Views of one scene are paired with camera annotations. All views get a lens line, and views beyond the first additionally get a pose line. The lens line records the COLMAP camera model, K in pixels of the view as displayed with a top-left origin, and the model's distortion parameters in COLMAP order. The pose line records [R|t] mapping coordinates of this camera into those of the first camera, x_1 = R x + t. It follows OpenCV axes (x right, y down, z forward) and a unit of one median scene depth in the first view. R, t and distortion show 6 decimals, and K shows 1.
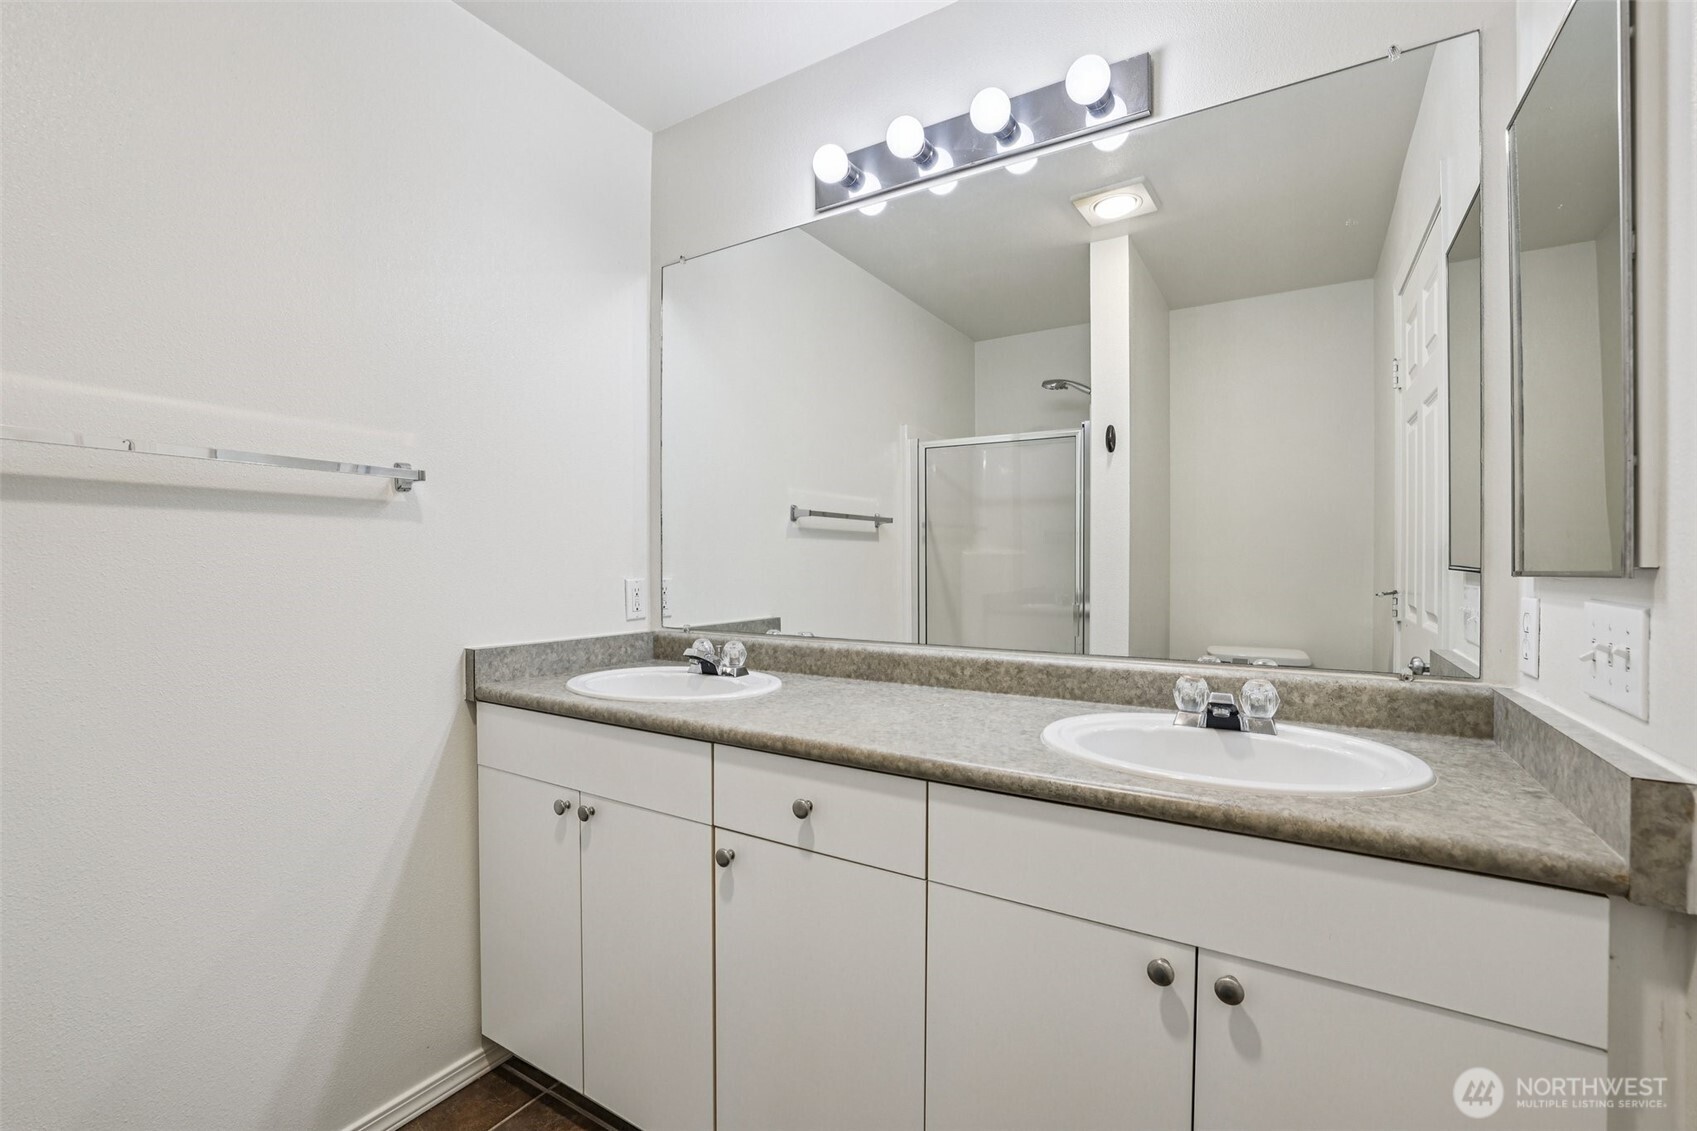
lens RADIAL K [[733.7, 0, 848.7], [0, 733.7, 566.0], [0, 0, 1]] dist [-0.026148, 0.003031]
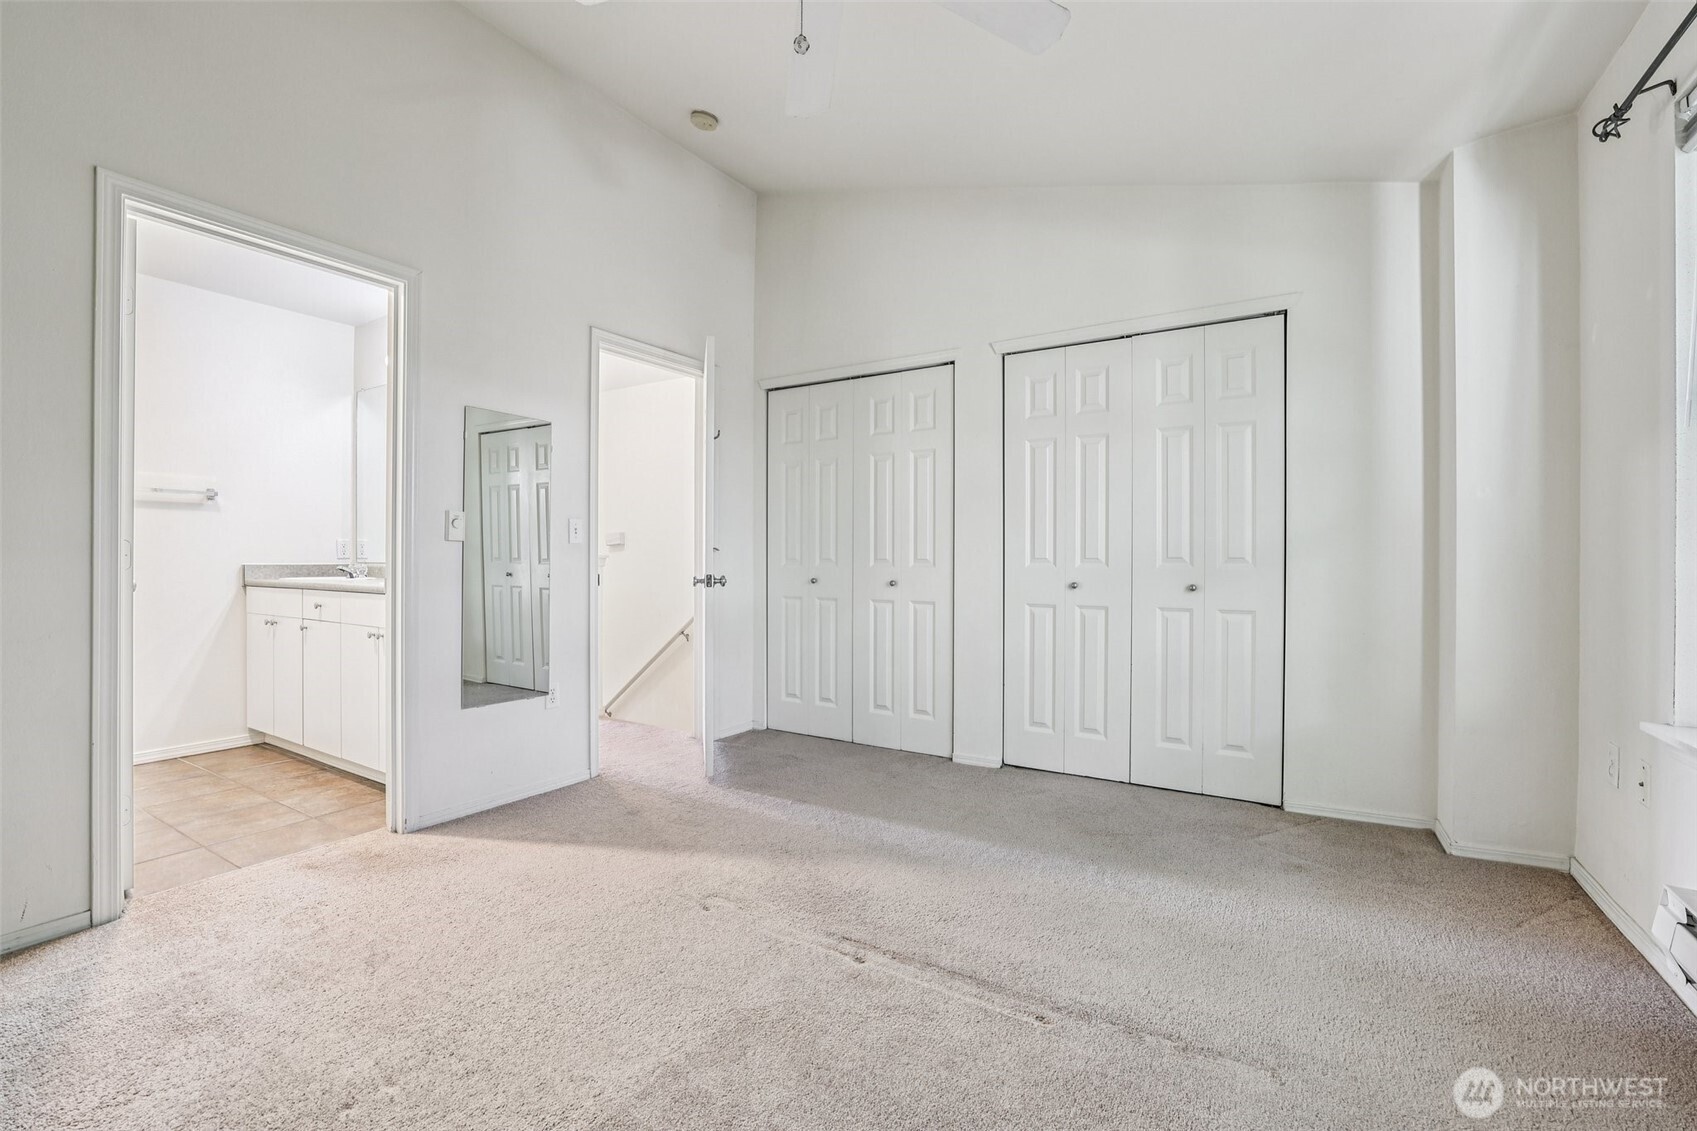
lens RADIAL K [[733.7, 0, 845.0], [0, 733.7, 559.0], [0, 0, 1]] dist [-0.026148, 0.003031]
pose [[0.999997, 0.000899, 0.002144, 1.584126], [-0.000884, 0.999974, -0.007105, 0.118048], [-0.002150, 0.007103, 0.999972, -1.503506]]
